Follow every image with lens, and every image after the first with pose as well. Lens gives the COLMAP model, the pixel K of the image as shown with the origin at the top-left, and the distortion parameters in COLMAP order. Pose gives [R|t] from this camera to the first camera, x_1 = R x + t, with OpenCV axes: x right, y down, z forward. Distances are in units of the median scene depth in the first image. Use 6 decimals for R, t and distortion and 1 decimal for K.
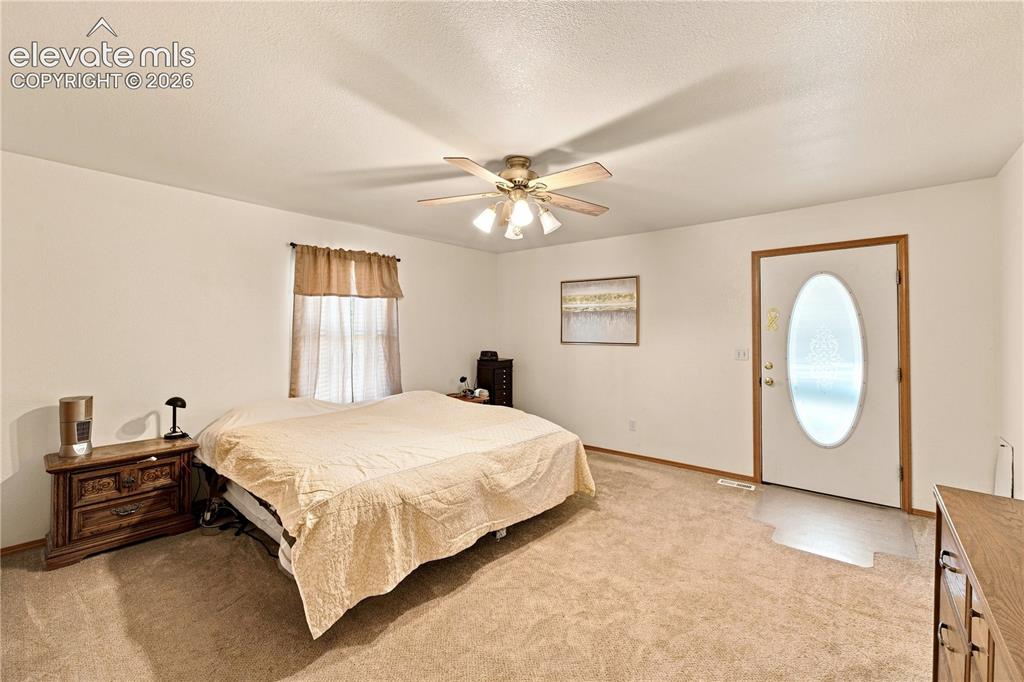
lens RADIAL K [[427.5, 0, 507.1], [0, 427.5, 335.0], [0, 0, 1]] dist [-0.011658, 0.003097]
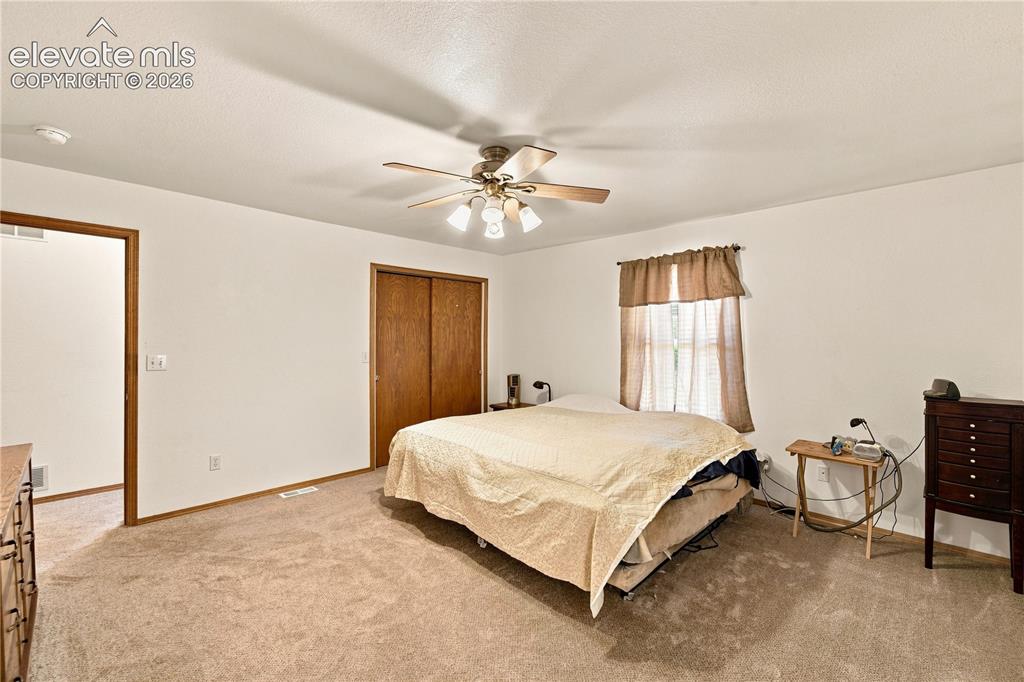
lens RADIAL K [[427.5, 0, 507.4], [0, 427.5, 344.6], [0, 0, 1]] dist [-0.011658, 0.003097]
pose [[-0.059015, 0.005114, -0.998244, 0.631216], [-0.010866, 0.999924, 0.005765, 0.001220], [0.998198, 0.011187, -0.058955, 0.725641]]
